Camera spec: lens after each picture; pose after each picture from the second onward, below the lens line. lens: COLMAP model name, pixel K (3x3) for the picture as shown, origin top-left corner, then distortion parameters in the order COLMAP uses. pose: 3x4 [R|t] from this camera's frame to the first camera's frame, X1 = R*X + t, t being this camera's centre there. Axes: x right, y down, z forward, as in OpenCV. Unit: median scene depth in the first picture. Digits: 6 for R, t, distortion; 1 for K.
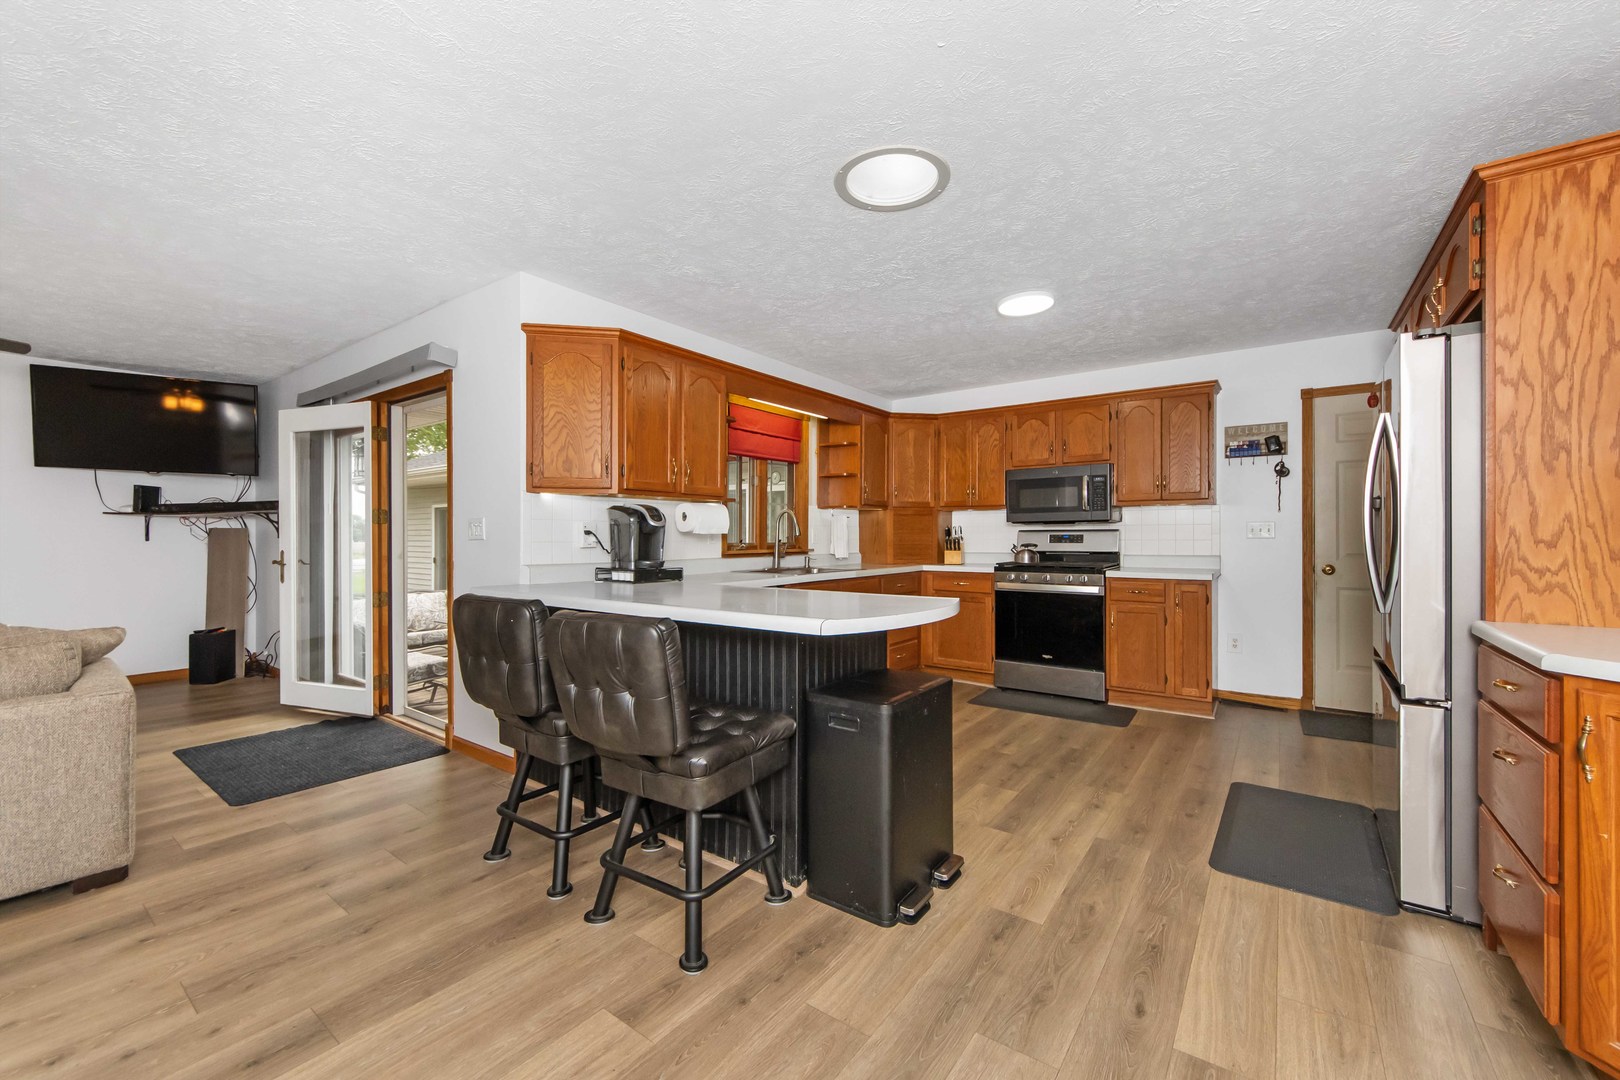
lens RADIAL K [[657.9, 0, 813.6], [0, 657.9, 523.9], [0, 0, 1]] dist [-0.002947, -0.000852]
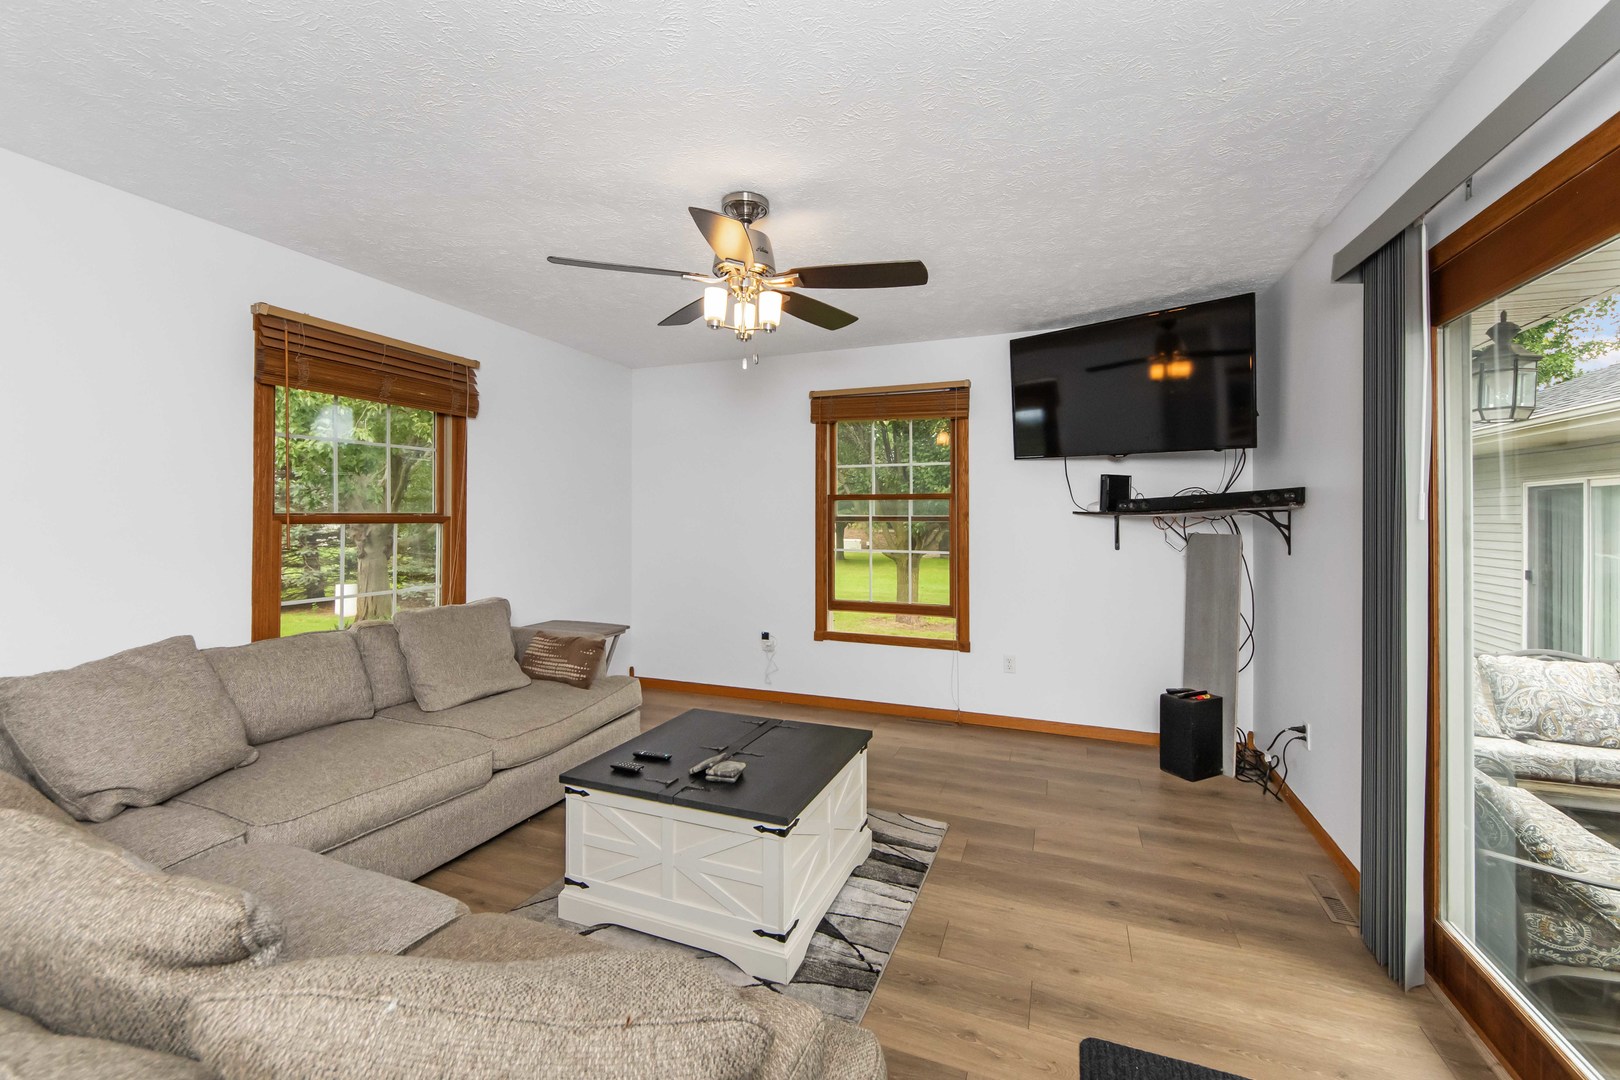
lens RADIAL K [[657.9, 0, 807.2], [0, 657.9, 515.6], [0, 0, 1]] dist [-0.002947, -0.000852]
pose [[0.260008, 0.006564, -0.965584, -0.479433], [0.008258, 0.999925, 0.009022, -0.027949], [0.965571, -0.010320, 0.259934, 0.576200]]
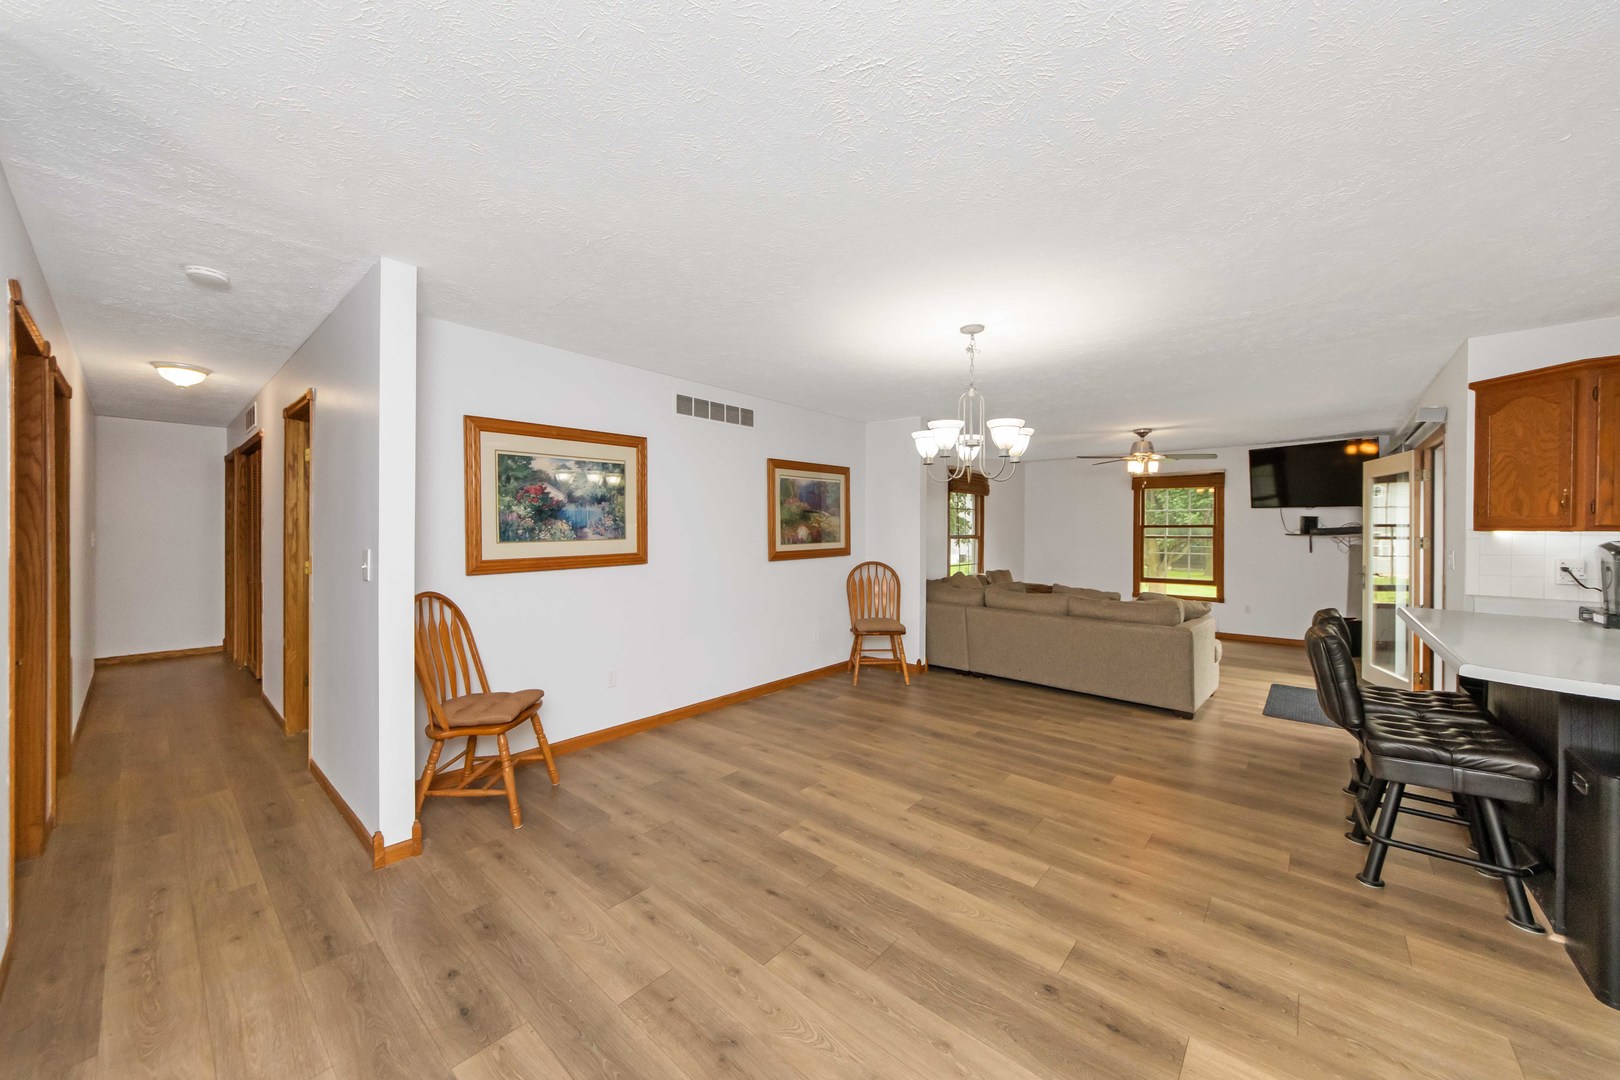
lens RADIAL K [[578.9, 0, 808.7], [0, 578.9, 533.1], [0, 0, 1]] dist [-0.009559, 0.000752]
pose [[-0.086072, 0.005207, -0.996275, 0.491436], [0.011880, 0.999921, 0.004199, -0.047313], [0.996218, -0.011474, -0.086127, -0.045026]]
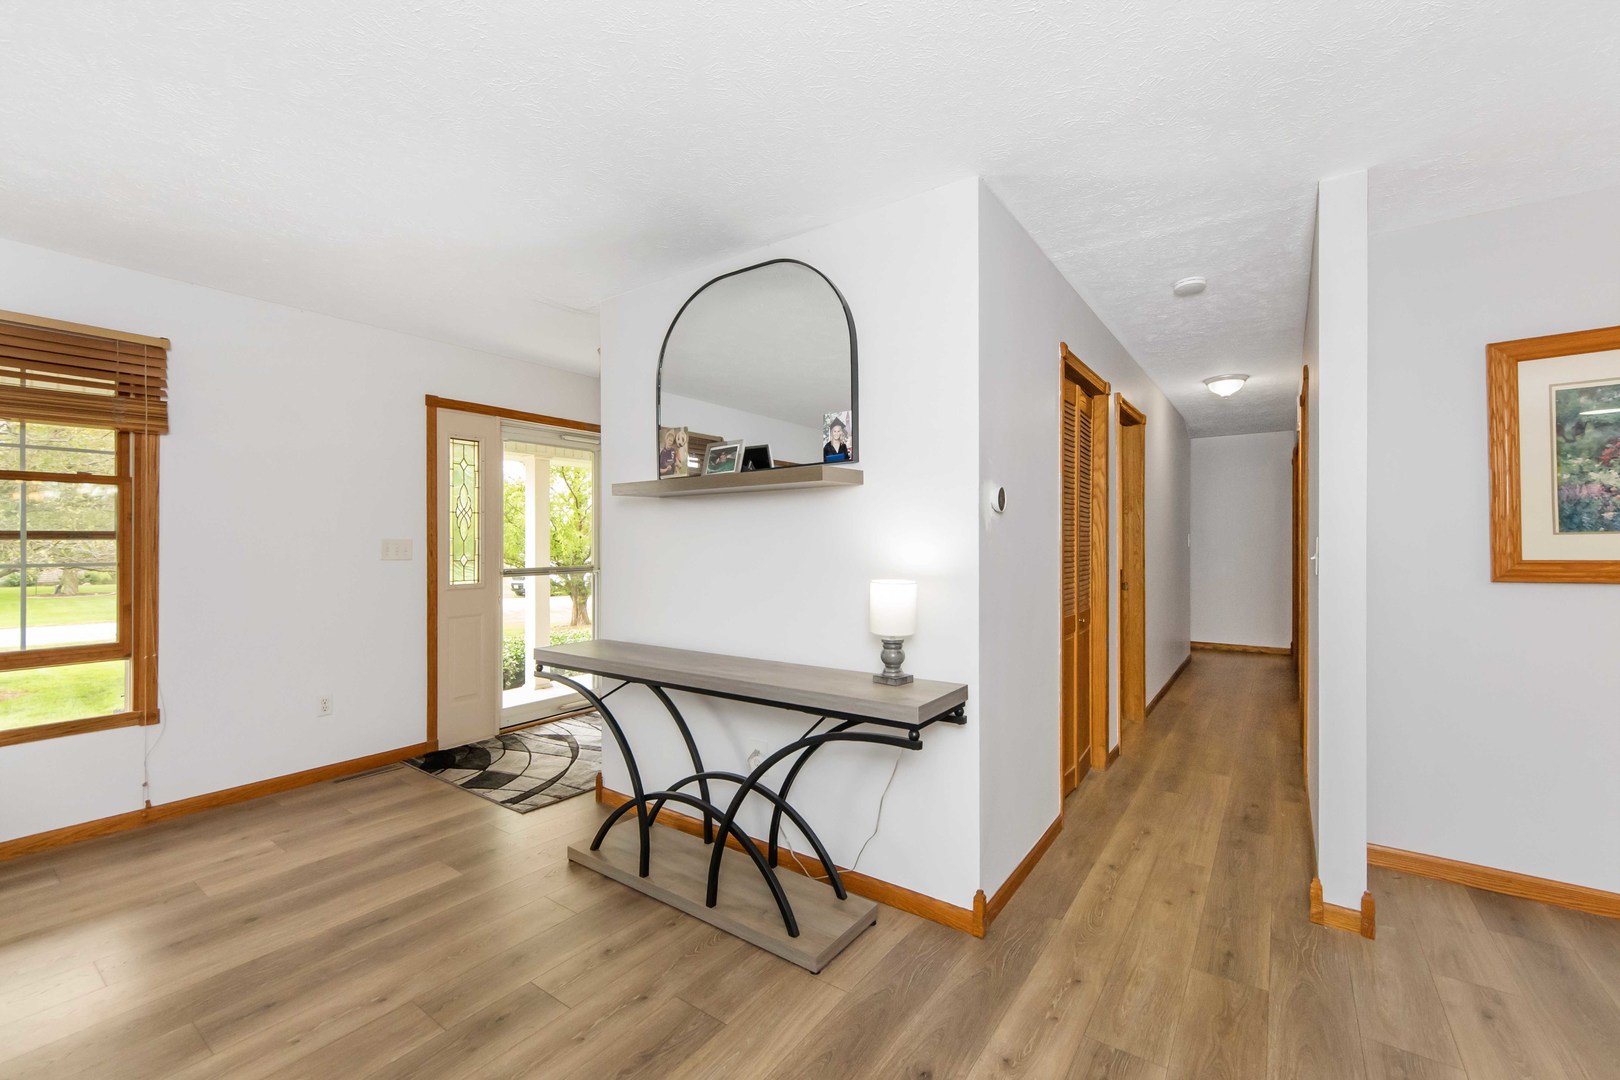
lens RADIAL K [[657.9, 0, 812.6], [0, 657.9, 536.9], [0, 0, 1]] dist [-0.002947, -0.000852]
pose [[-0.999885, 0.002079, -0.015000, 0.385216], [0.002362, 0.999818, -0.018907, -0.024623], [0.014958, -0.018941, -0.999709, 0.009074]]
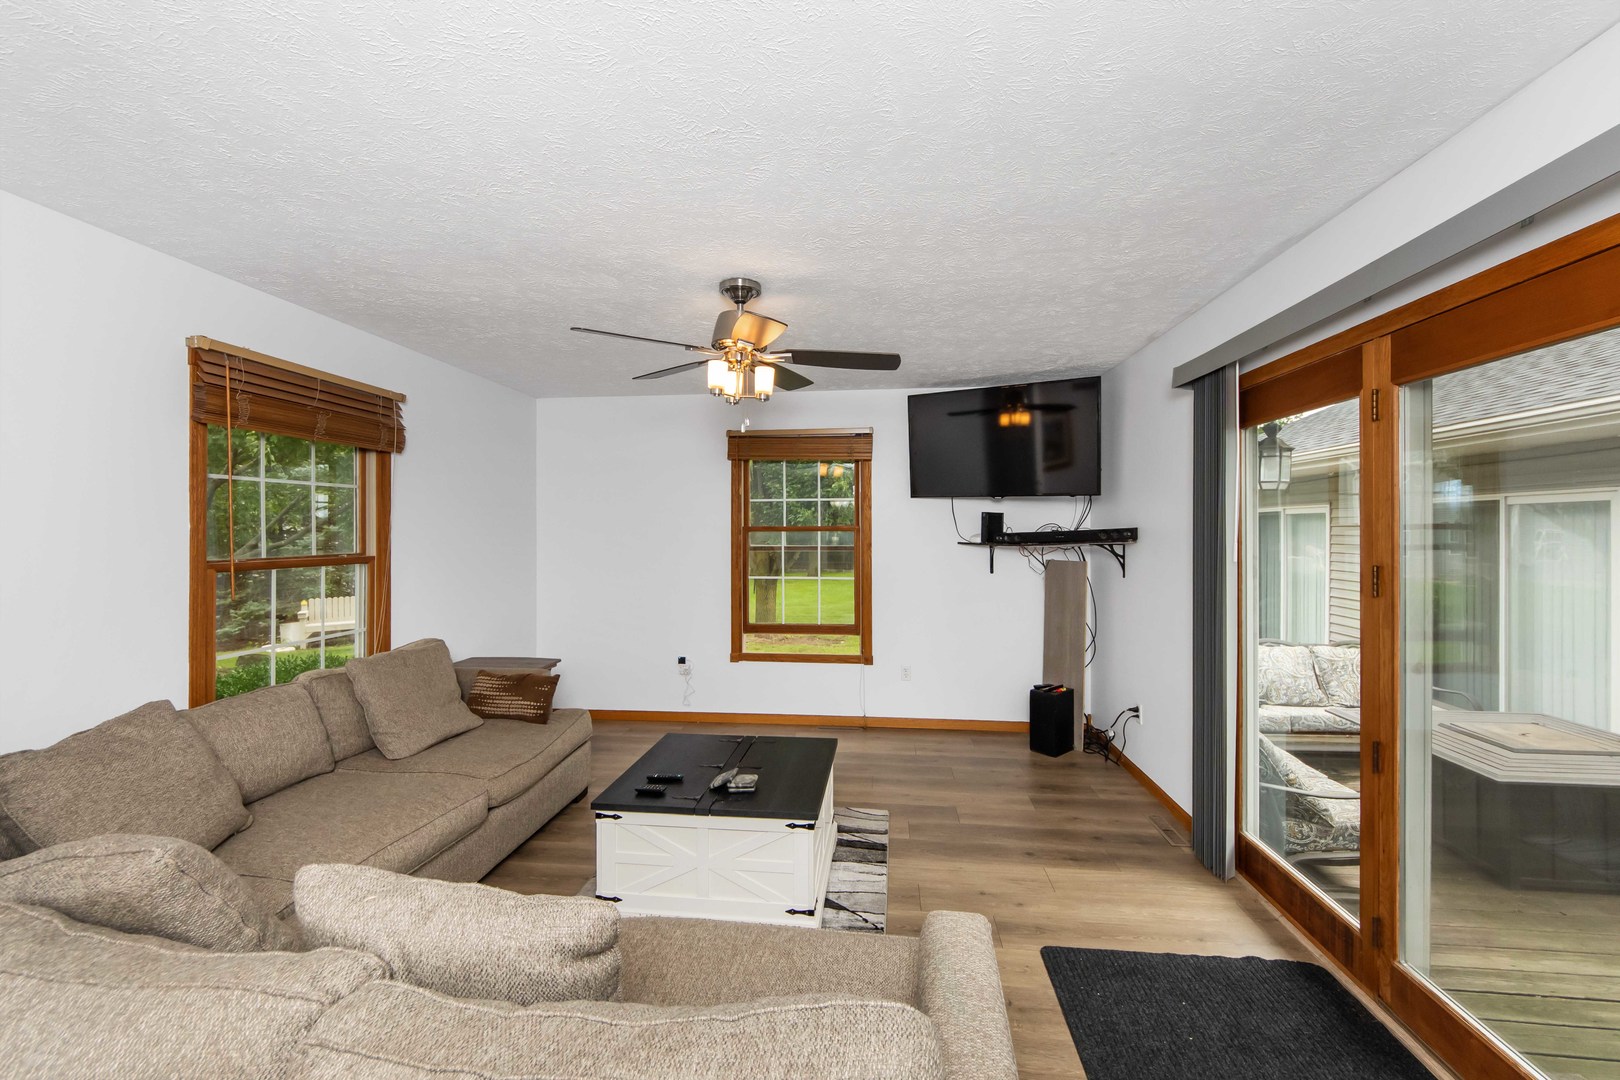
lens RADIAL K [[657.9, 0, 807.2], [0, 657.9, 532.4], [0, 0, 1]] dist [-0.002947, -0.000852]
pose [[0.501934, 0.009656, -0.864852, -0.447684], [0.010898, 0.999788, 0.017487, -0.061073], [0.864837, -0.018203, 0.501722, 0.403871]]
